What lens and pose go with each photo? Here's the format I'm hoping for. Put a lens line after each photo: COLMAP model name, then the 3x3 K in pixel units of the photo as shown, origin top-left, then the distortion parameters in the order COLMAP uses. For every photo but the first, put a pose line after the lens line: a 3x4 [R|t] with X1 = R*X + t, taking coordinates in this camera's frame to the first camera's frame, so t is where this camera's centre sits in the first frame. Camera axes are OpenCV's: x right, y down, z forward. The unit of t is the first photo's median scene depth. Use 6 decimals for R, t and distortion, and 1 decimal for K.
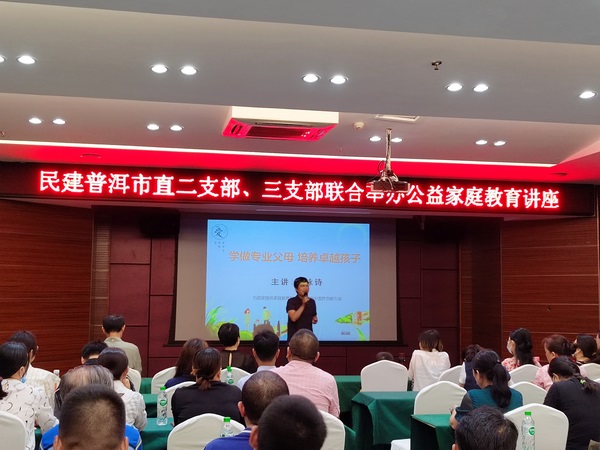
lens RADIAL K [[823.4, 0, 300.2], [0, 823.4, 224.9], [0, 0, 1]] dist [0.011516, 0.000000]
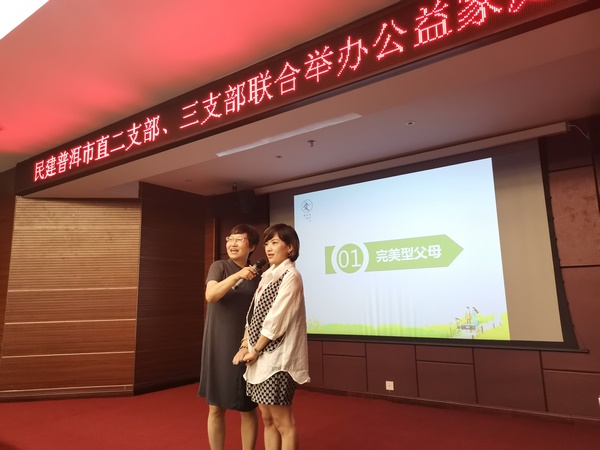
lens RADIAL K [[445.8, 0, 299.1], [0, 445.8, 225.0], [0, 0, 1]] dist [-0.010057, 0.000606]
pose [[0.672251, -0.148461, -0.725285, 0.283669], [0.083285, 0.988633, -0.125172, 0.102229], [0.735624, 0.023742, 0.676974, 0.801918]]
